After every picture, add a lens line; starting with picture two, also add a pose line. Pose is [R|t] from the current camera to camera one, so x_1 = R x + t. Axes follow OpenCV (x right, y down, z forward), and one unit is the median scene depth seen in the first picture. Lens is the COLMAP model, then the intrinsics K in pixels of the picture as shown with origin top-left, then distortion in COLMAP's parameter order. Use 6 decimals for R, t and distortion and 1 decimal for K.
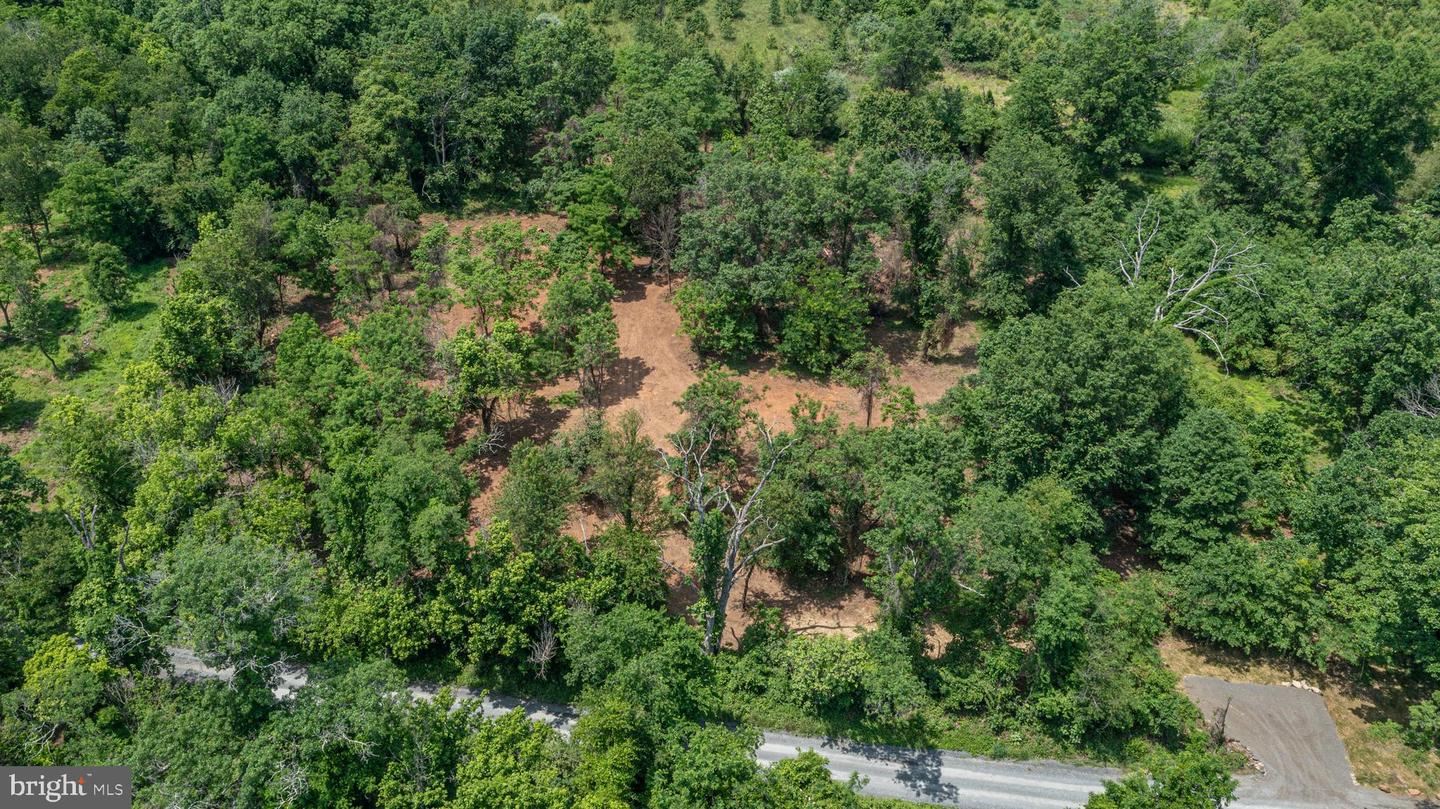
lens RADIAL K [[1226.1, 0, 668.8], [0, 1226.1, 404.4], [0, 0, 1]] dist [-0.001100, 0.000271]
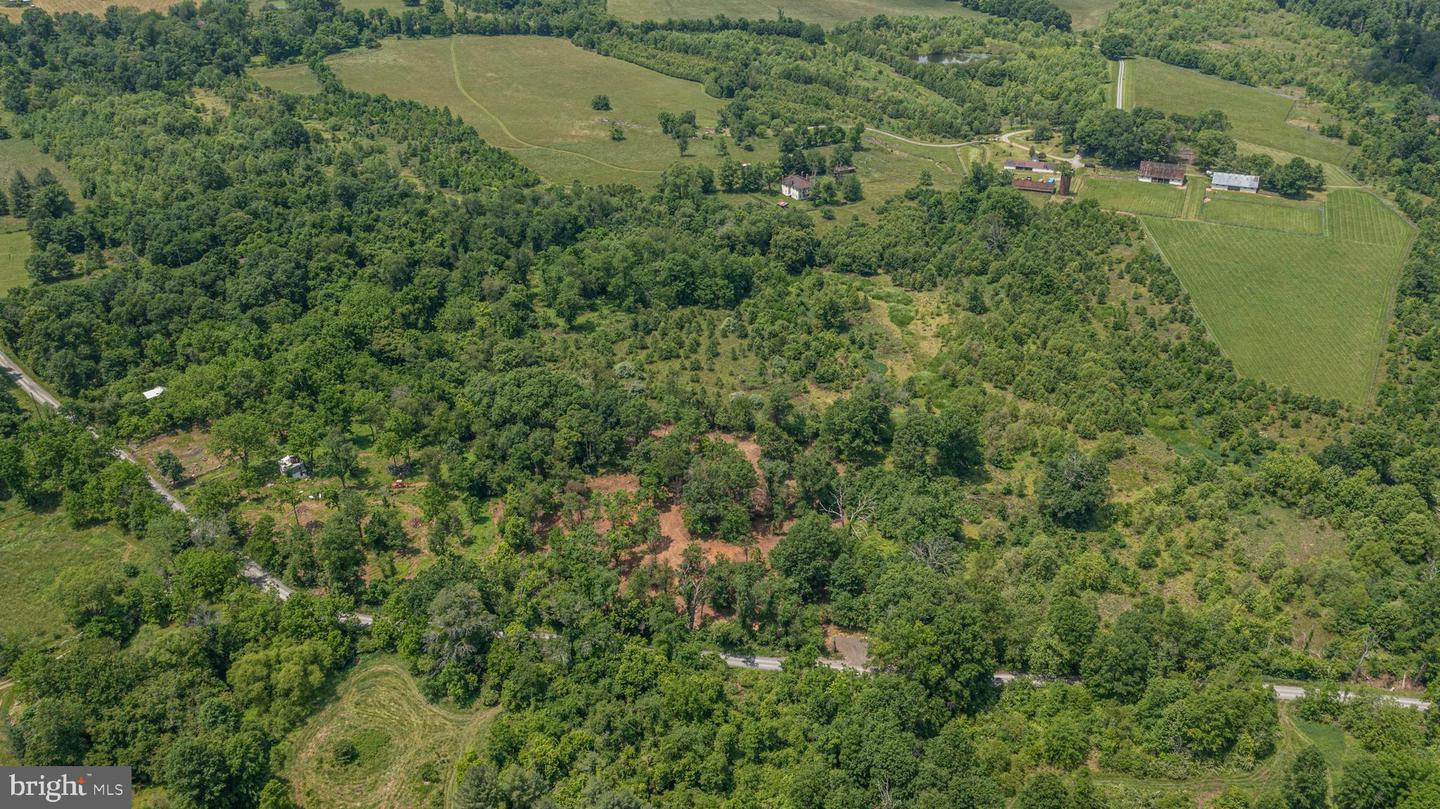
lens RADIAL K [[1147.8, 0, 720.0], [0, 1147.8, 404.5], [0, 0, 1]] dist [-0.000781, 0.002436]
pose [[0.999773, -0.013114, 0.016769, 0.053633], [0.014772, 0.994576, -0.102958, -0.066526], [-0.015328, 0.103182, 0.994544, -1.663442]]
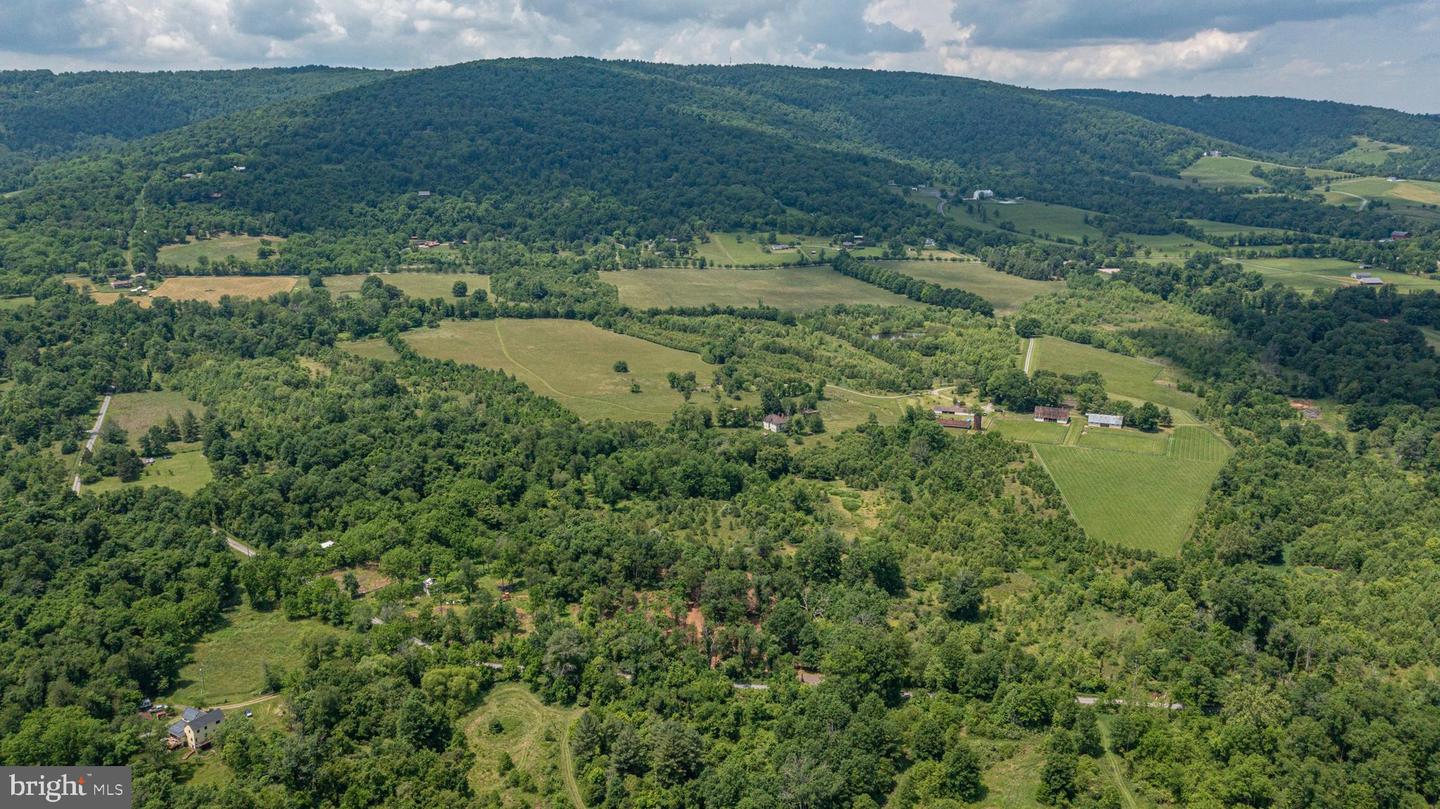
lens RADIAL K [[1147.8, 0, 720.0], [0, 1147.8, 404.5], [0, 0, 1]] dist [-0.000781, 0.002436]
pose [[0.999322, -0.007335, 0.036092, -0.064926], [0.019257, 0.939409, -0.342258, 0.615160], [-0.031395, 0.342721, 0.938912, -2.987360]]
